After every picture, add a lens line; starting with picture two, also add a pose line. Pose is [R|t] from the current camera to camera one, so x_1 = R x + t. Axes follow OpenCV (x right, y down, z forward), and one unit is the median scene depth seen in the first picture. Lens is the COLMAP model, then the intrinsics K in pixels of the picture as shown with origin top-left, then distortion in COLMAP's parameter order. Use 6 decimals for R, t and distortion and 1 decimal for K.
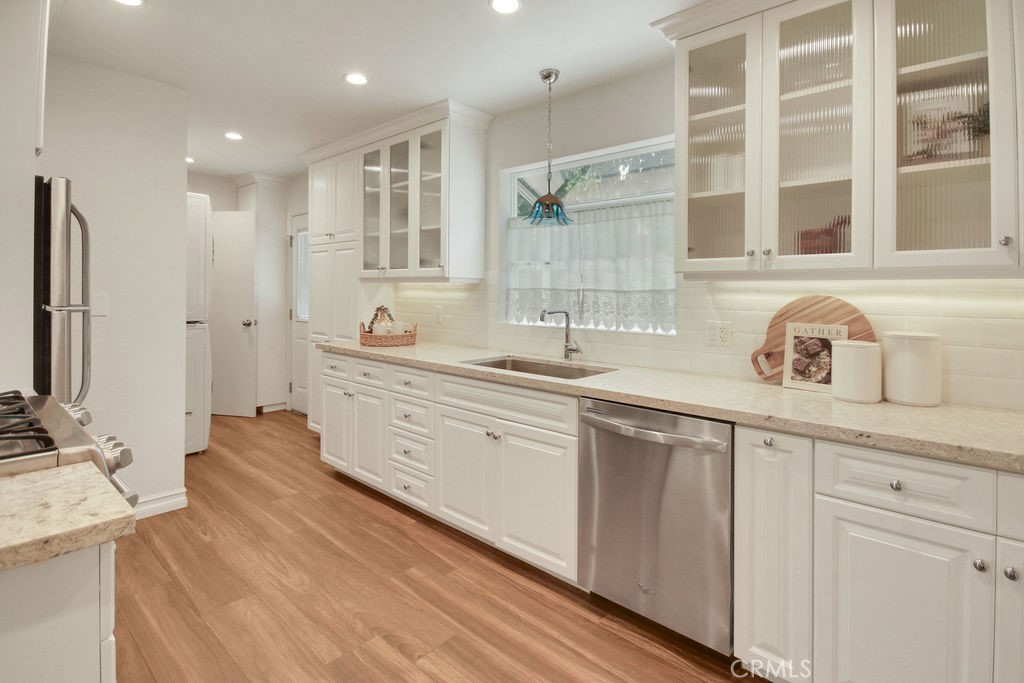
lens RADIAL K [[498.0, 0, 510.5], [0, 498.0, 293.5], [0, 0, 1]] dist [0.000338, 0.000007]
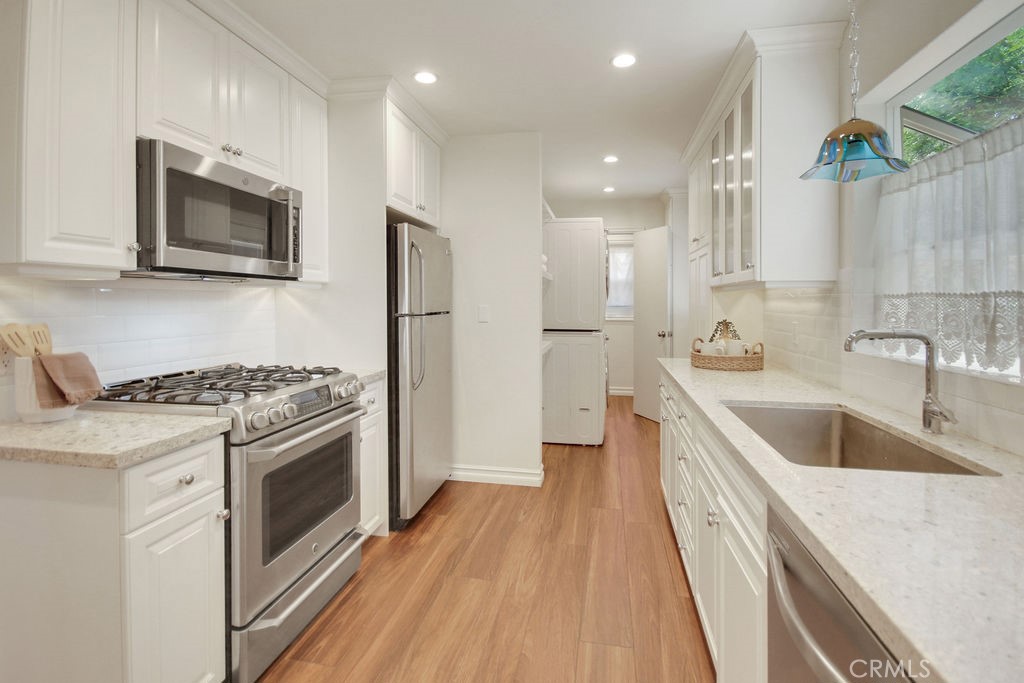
lens RADIAL K [[484.1, 0, 515.1], [0, 484.1, 309.3], [0, 0, 1]] dist [0.000903, -0.004779]
pose [[0.521805, 0.002592, -0.853061, 0.326292], [0.001590, 0.999991, 0.004011, 0.005056], [0.853063, -0.003450, 0.521796, 0.394210]]
